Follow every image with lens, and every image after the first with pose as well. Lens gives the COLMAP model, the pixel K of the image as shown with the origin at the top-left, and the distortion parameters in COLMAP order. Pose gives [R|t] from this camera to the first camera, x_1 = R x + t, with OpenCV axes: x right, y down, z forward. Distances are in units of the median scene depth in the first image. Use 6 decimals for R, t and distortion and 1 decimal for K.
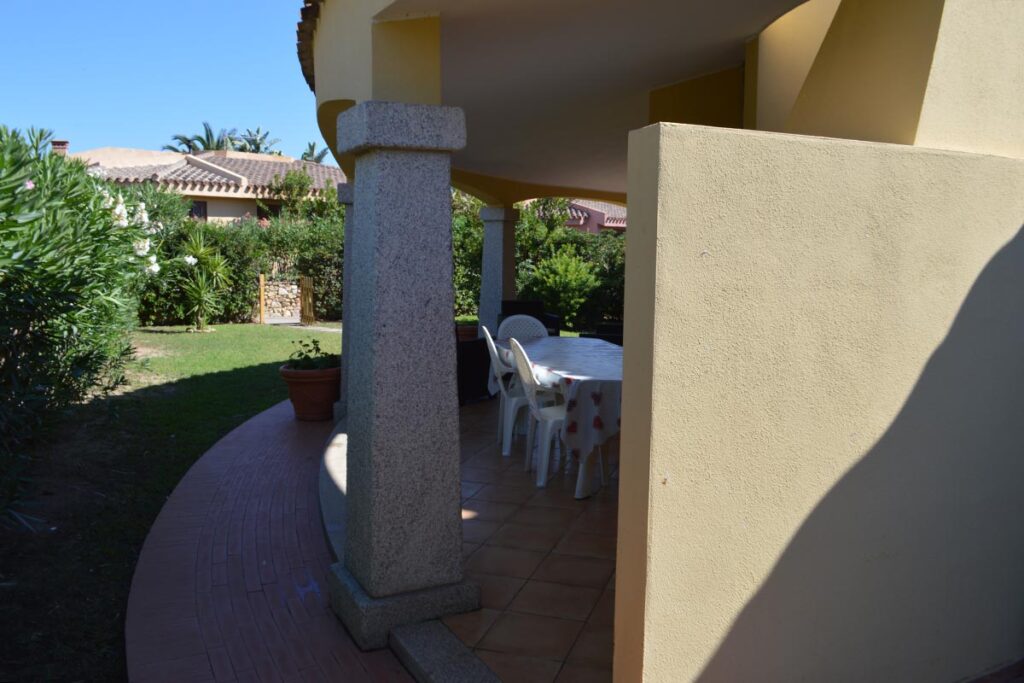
lens RADIAL K [[808.5, 0, 512.0], [0, 808.5, 341.5], [0, 0, 1]] dist [-0.094634, 0.000041]
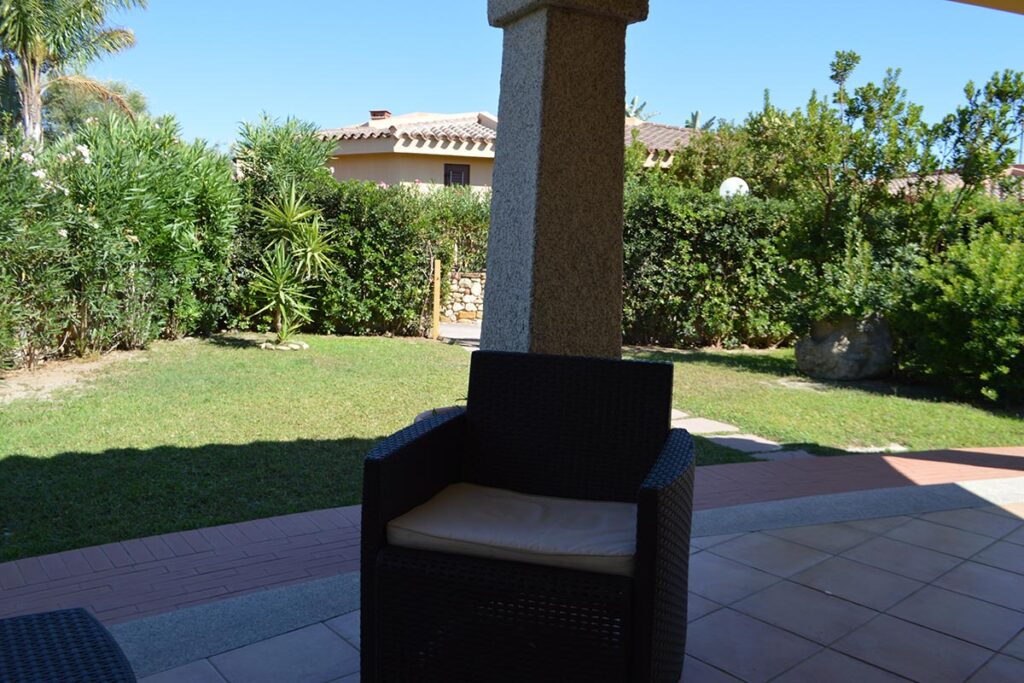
lens RADIAL K [[808.5, 0, 512.0], [0, 808.5, 341.5], [0, 0, 1]] dist [-0.094634, 0.000041]
pose [[0.851712, 0.072470, -0.518975, 0.066912], [-0.075185, 0.997044, 0.015840, -0.035295], [0.518588, 0.025528, 0.854643, 0.502722]]
